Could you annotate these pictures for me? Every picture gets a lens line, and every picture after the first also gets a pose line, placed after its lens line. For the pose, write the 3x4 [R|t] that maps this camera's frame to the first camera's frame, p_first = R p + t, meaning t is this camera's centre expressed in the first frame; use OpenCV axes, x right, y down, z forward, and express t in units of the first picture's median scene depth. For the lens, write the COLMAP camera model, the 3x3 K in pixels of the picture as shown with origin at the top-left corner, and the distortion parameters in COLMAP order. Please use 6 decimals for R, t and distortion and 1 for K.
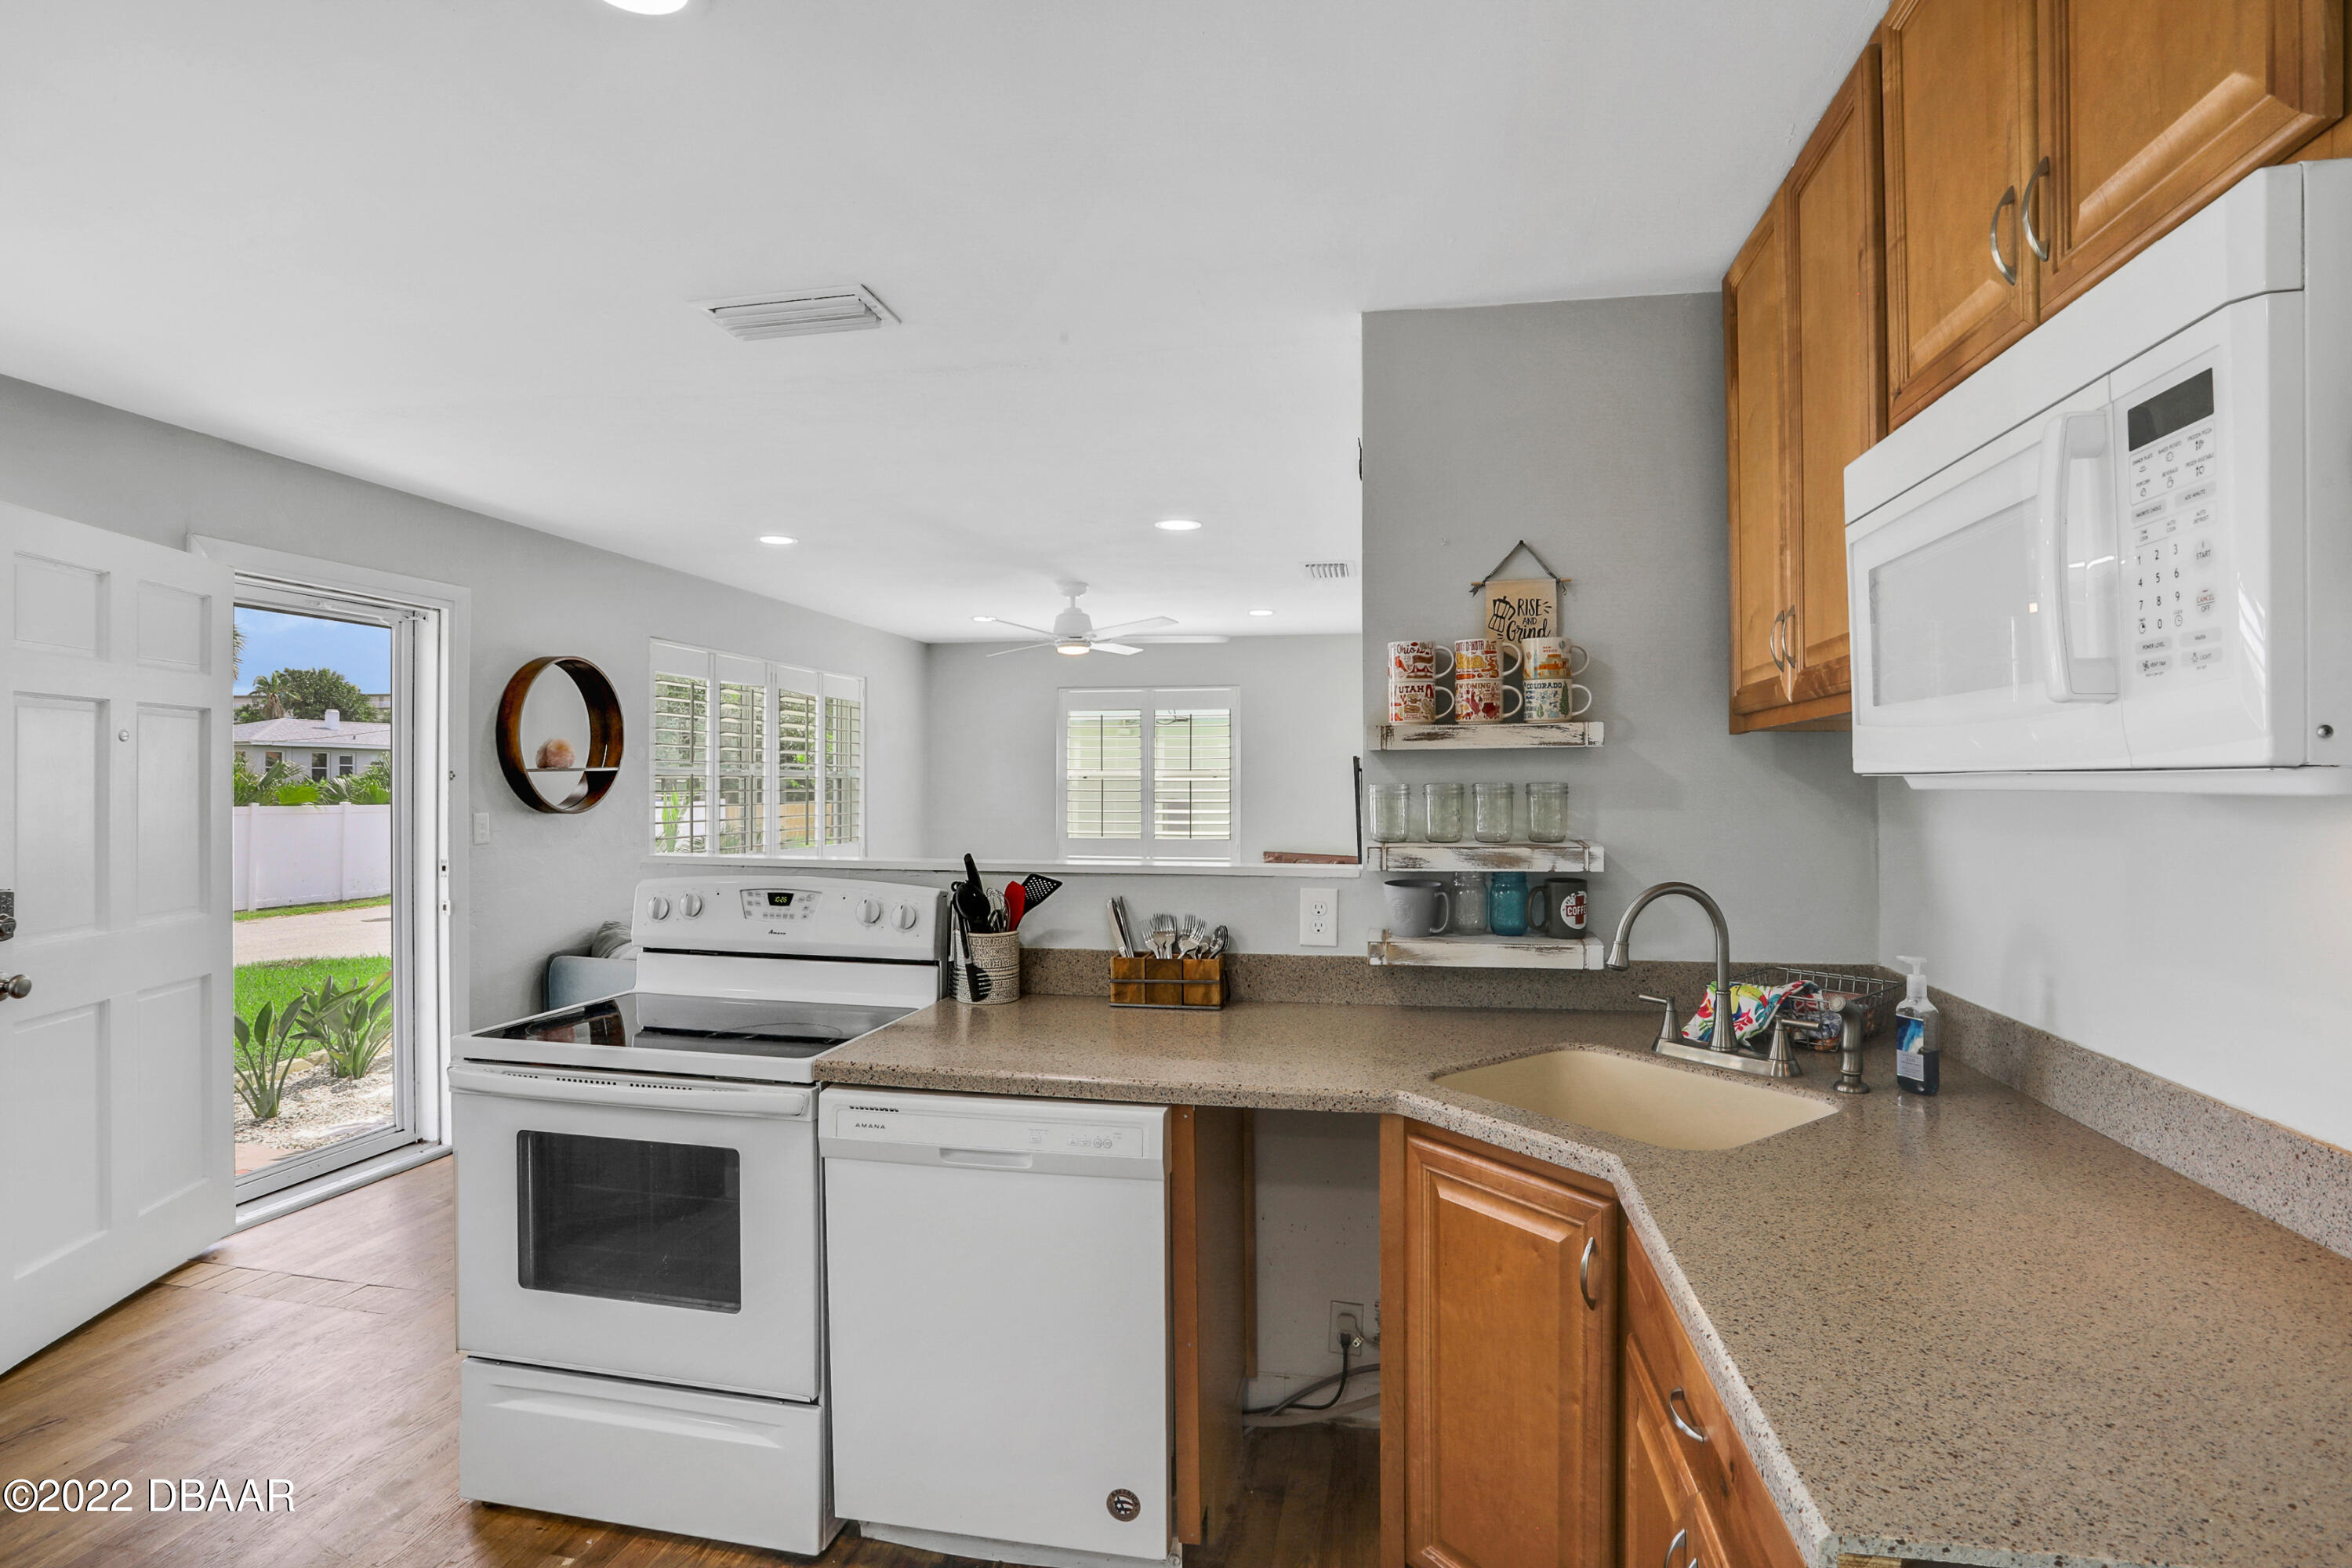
lens RADIAL K [[1144.0, 0, 1115.8], [0, 1144.0, 787.9], [0, 0, 1]] dist [-0.031827, 0.003109]
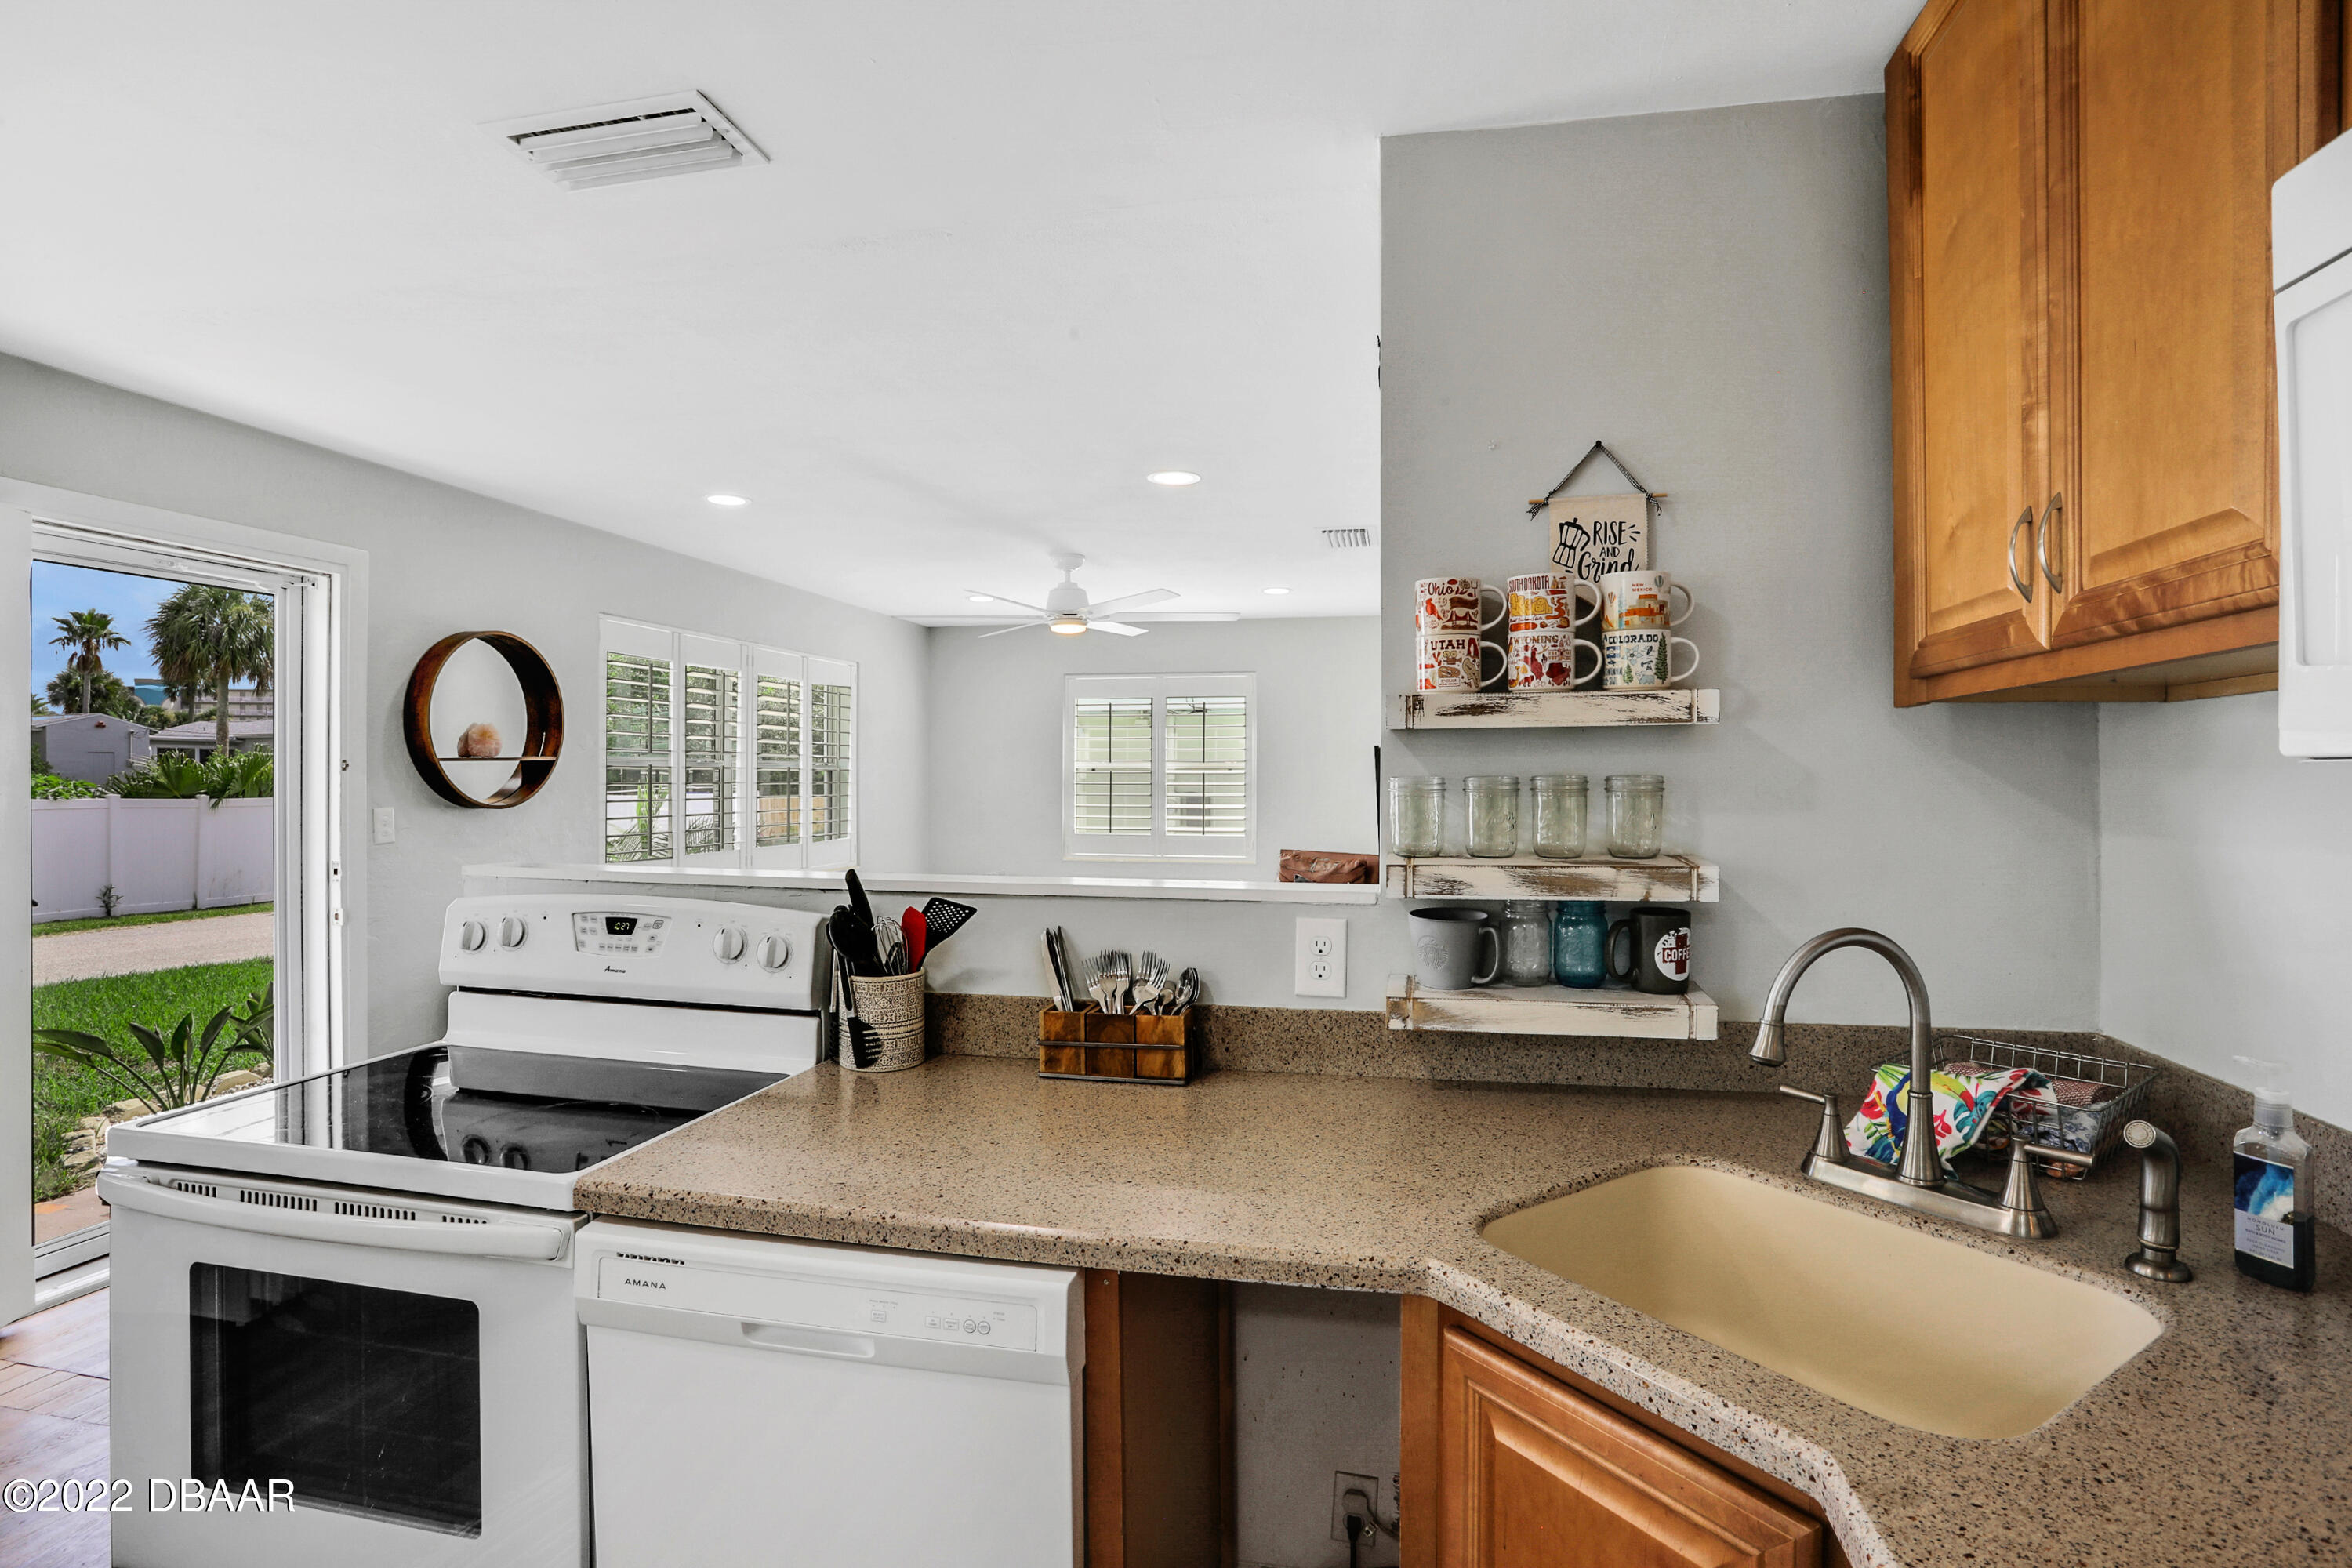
lens RADIAL K [[1144.0, 0, 1172.9], [0, 1144.0, 784.7], [0, 0, 1]] dist [-0.031827, 0.003109]
pose [[0.999622, 0.002594, 0.027378, 0.066005], [-0.002673, 0.999992, 0.002824, -0.000002], [-0.027371, -0.002896, 0.999621, 0.282711]]
